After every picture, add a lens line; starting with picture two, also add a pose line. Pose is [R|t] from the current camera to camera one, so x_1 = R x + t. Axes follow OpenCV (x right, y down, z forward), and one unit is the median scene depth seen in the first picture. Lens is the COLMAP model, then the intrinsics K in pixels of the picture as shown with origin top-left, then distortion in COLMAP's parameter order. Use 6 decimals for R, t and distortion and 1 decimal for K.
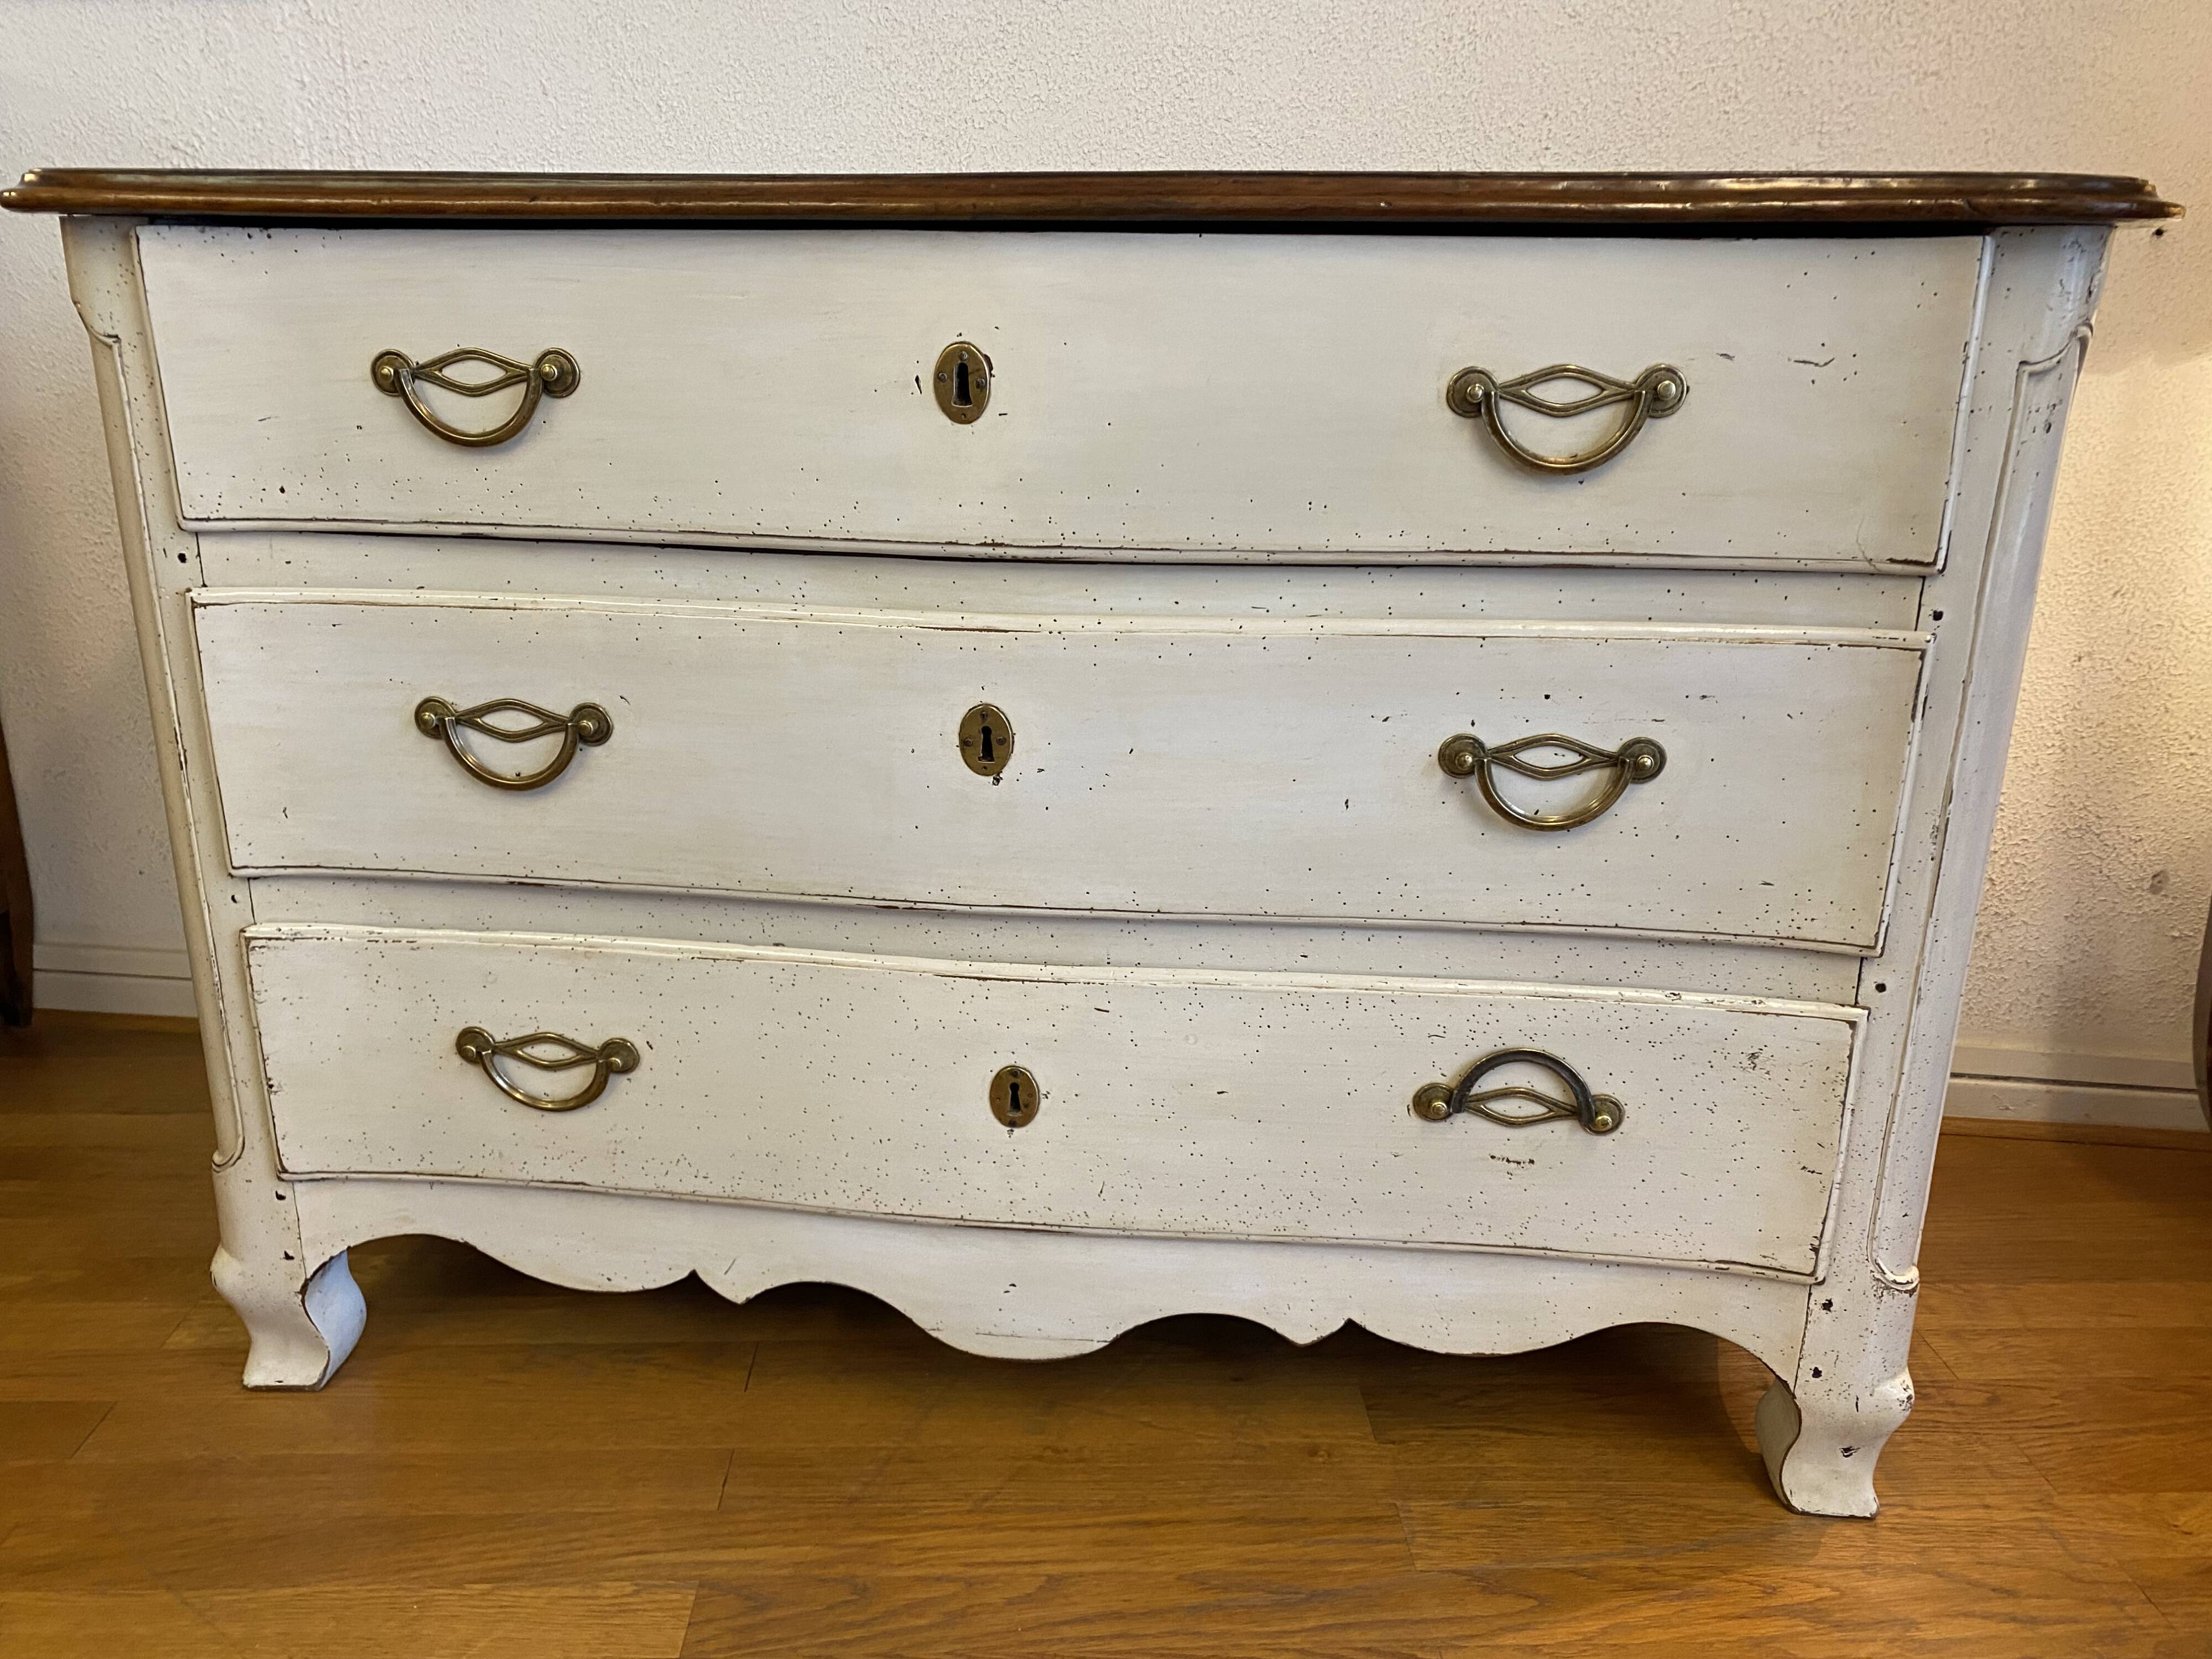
lens RADIAL K [[1666.5, 0, 1085.1], [0, 1666.5, 833.4], [0, 0, 1]] dist [0.020933, -0.010680]
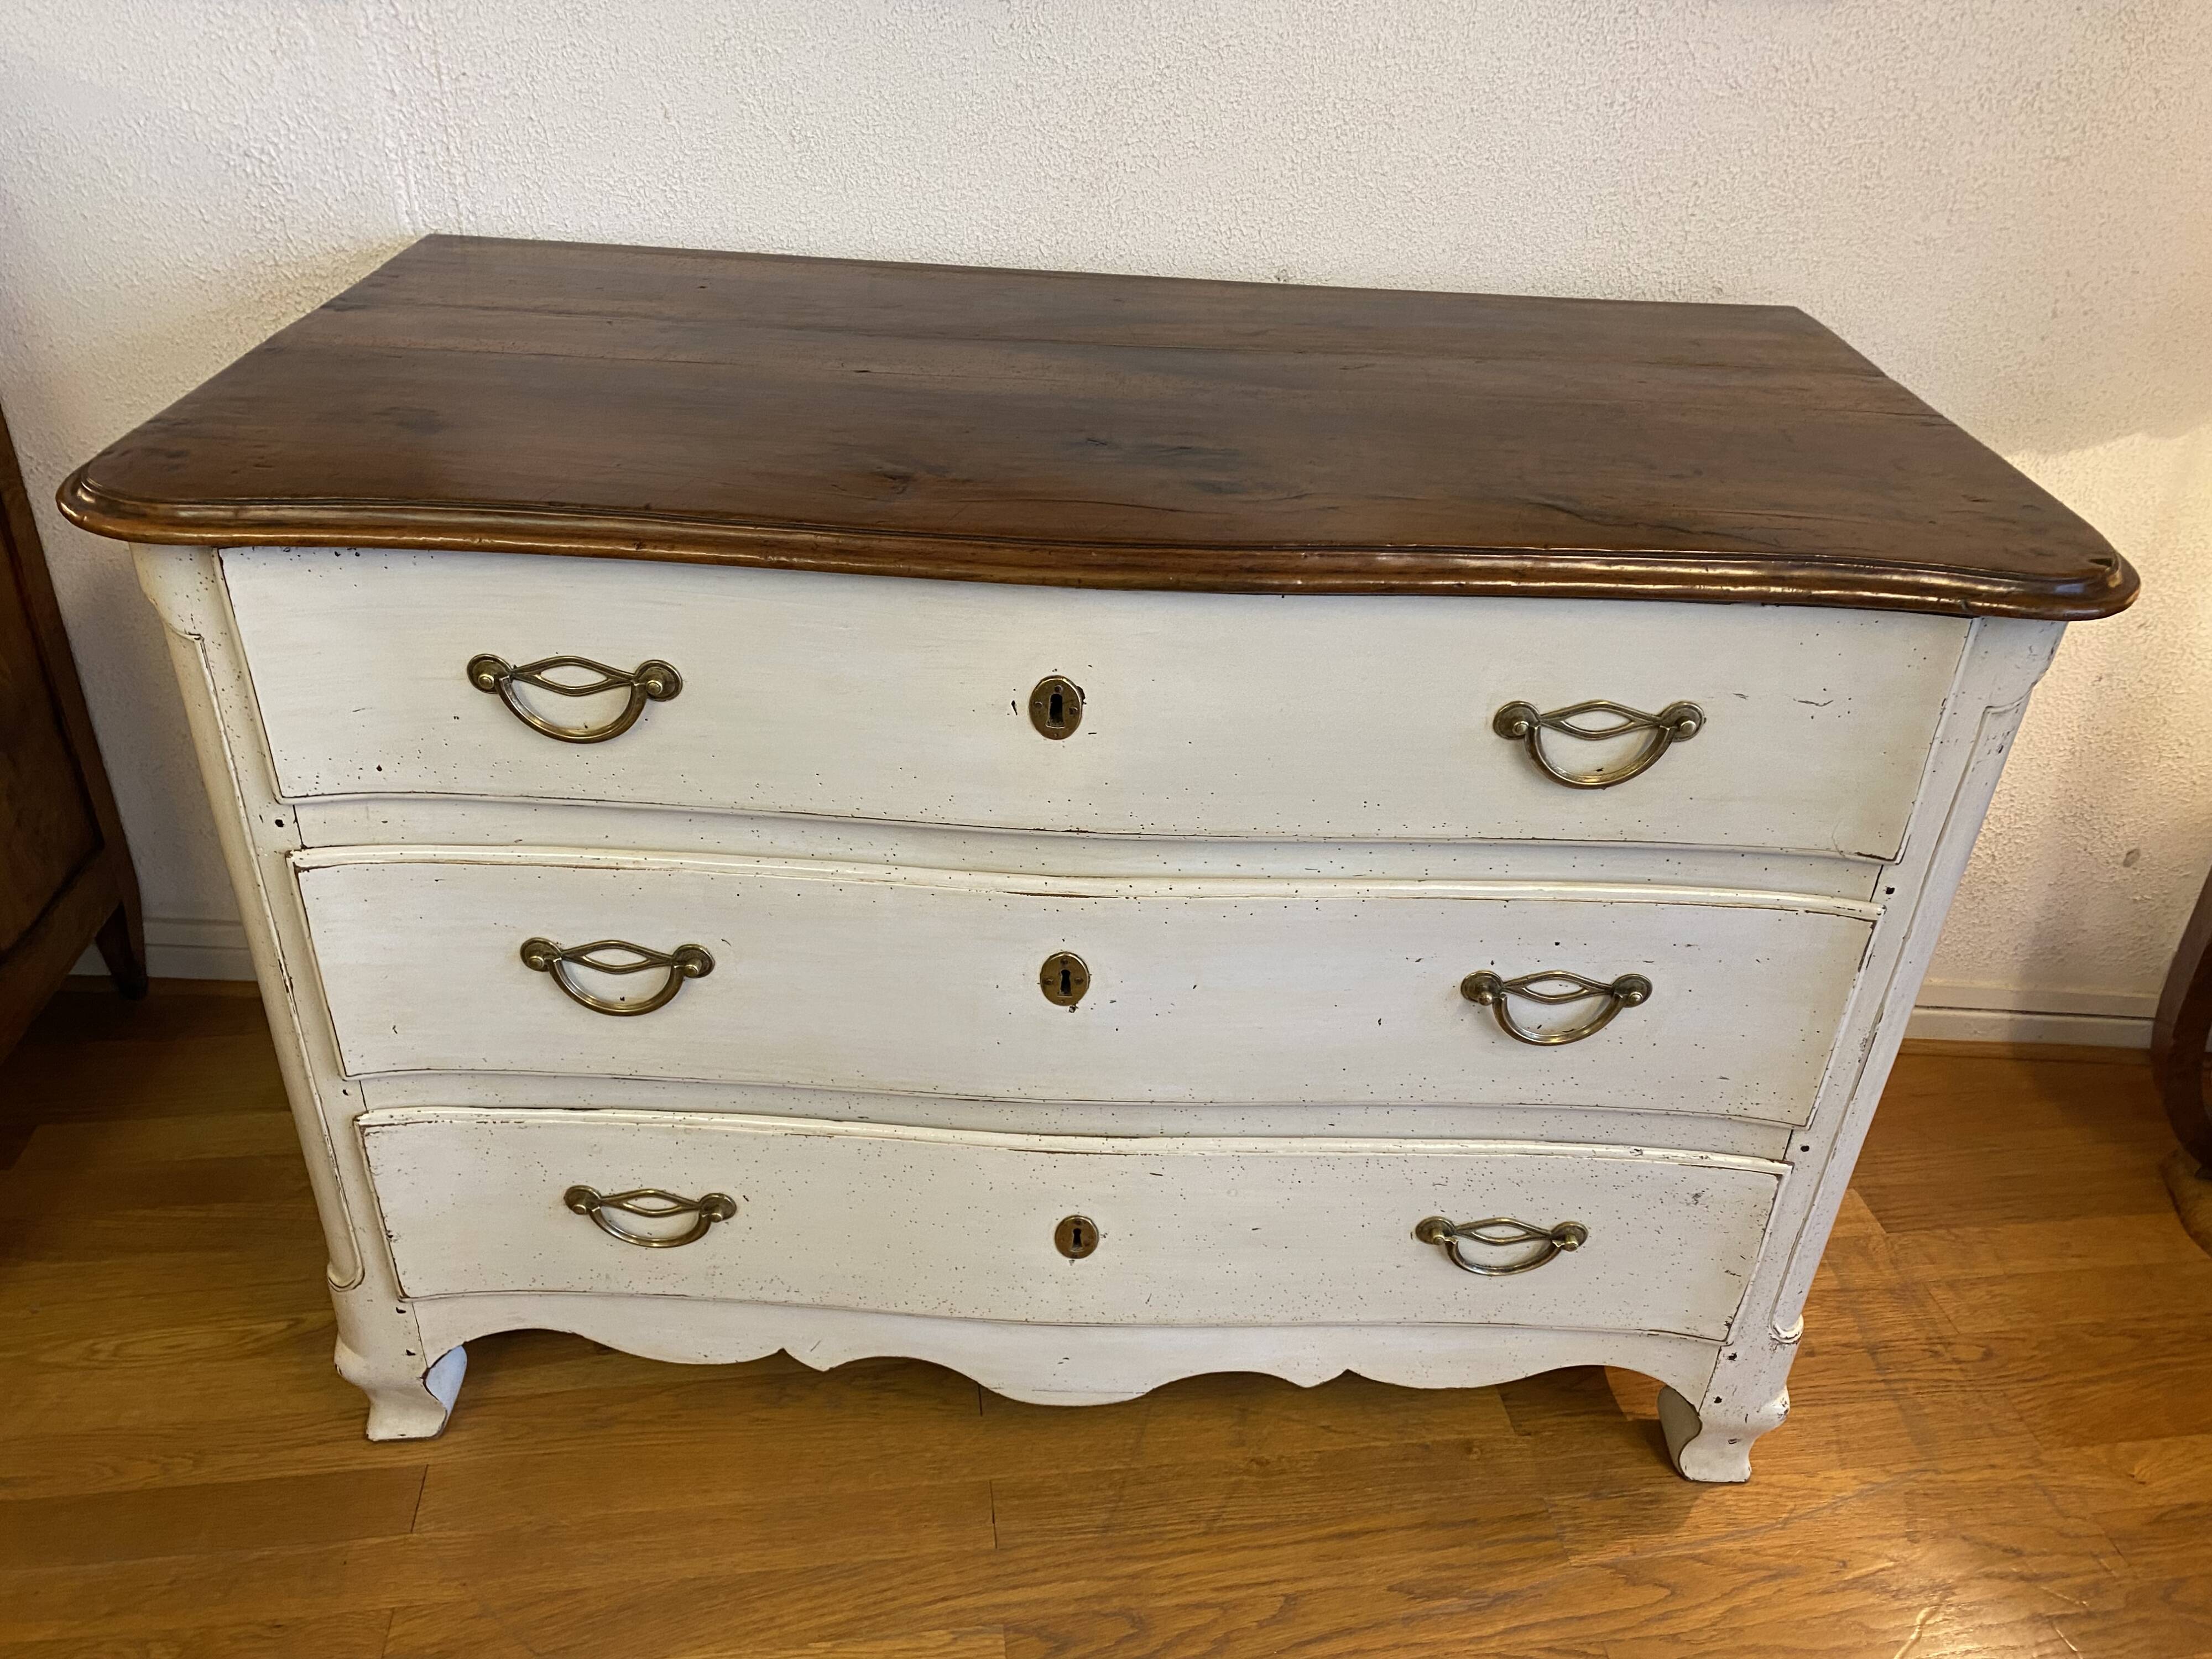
lens RADIAL K [[1687.6, 0, 1105.8], [0, 1687.6, 810.3], [0, 0, 1]] dist [0.033347, -0.031736]
pose [[0.993857, -0.026452, 0.107466, -0.144971], [-0.000570, 0.969782, 0.243972, -0.426698], [-0.110672, -0.242535, 0.963809, -0.061424]]
